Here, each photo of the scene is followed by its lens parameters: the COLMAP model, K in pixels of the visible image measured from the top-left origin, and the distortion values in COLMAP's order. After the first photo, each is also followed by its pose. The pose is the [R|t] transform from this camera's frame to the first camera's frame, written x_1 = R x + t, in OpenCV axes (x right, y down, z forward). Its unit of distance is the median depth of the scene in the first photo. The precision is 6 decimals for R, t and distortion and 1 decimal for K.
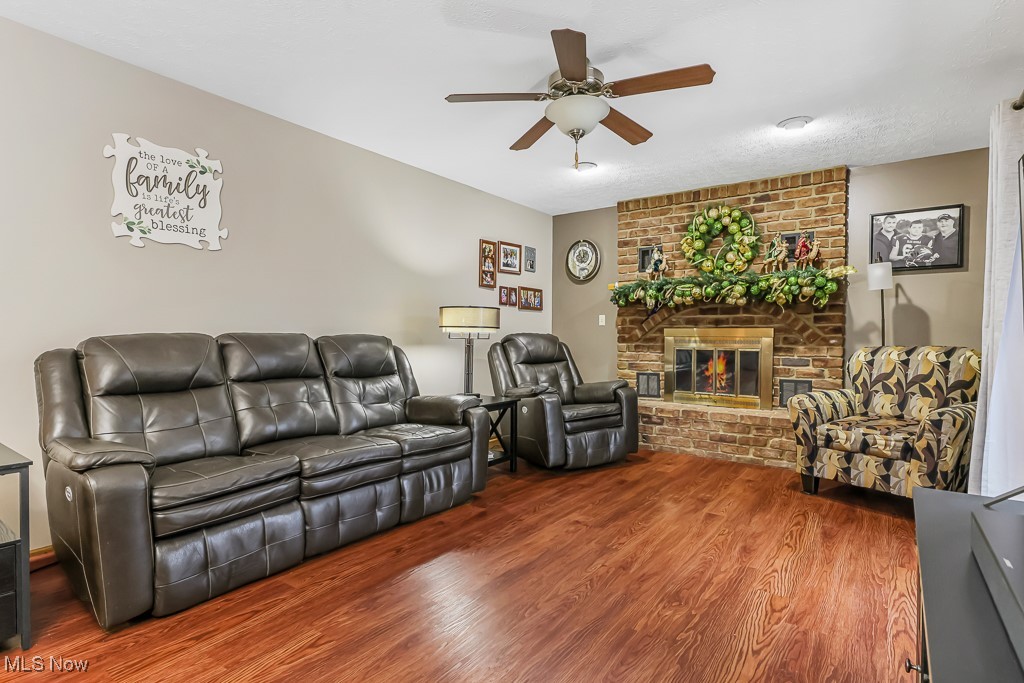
lens RADIAL K [[523.2, 0, 502.5], [0, 523.2, 342.9], [0, 0, 1]] dist [0.008470, 0.004865]
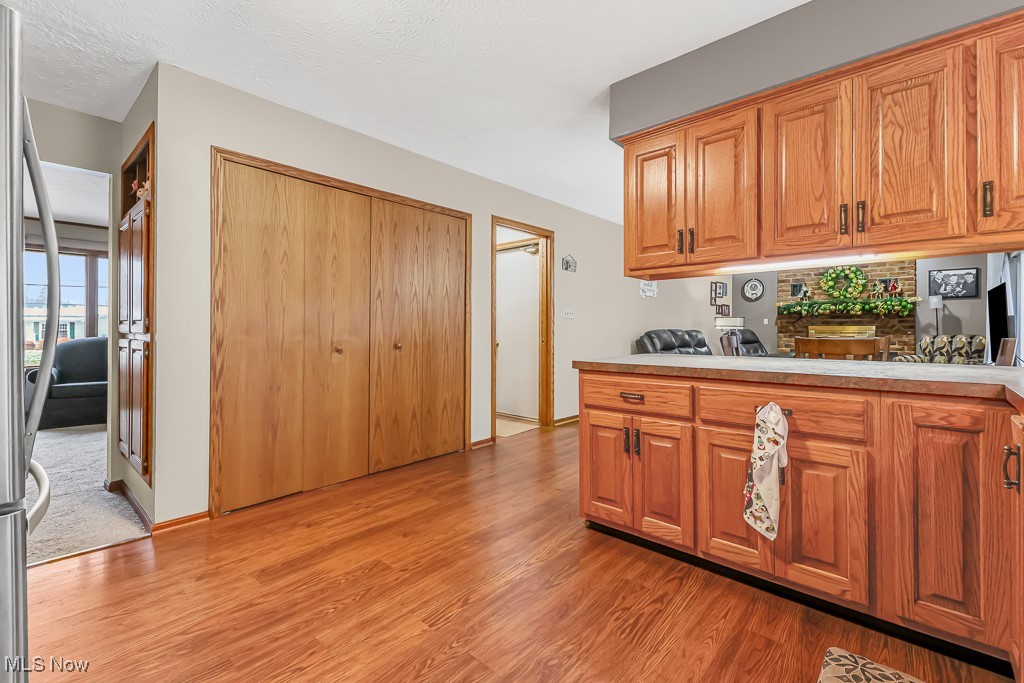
lens RADIAL K [[427.0, 0, 518.4], [0, 427.0, 327.9], [0, 0, 1]] dist [0.002960, -0.002733]
pose [[0.993173, -0.001578, -0.116638, -0.678808], [-0.000496, 0.999842, -0.017751, 0.008801], [0.116647, 0.017688, 0.993016, -0.814613]]
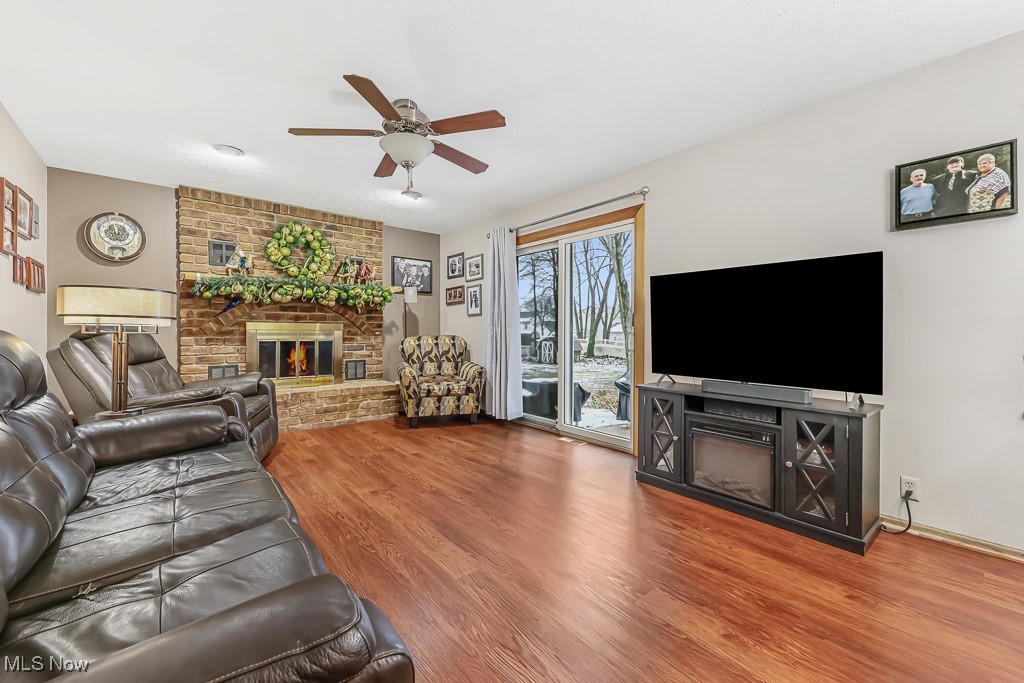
lens RADIAL K [[406.6, 0, 508.8], [0, 406.6, 331.4], [0, 0, 1]] dist [0.010441, -0.001090]
pose [[0.253385, -0.002813, 0.967361, -0.432450], [0.009757, 0.999952, 0.000352, -0.005009], [-0.967316, 0.009349, 0.253400, 0.325544]]
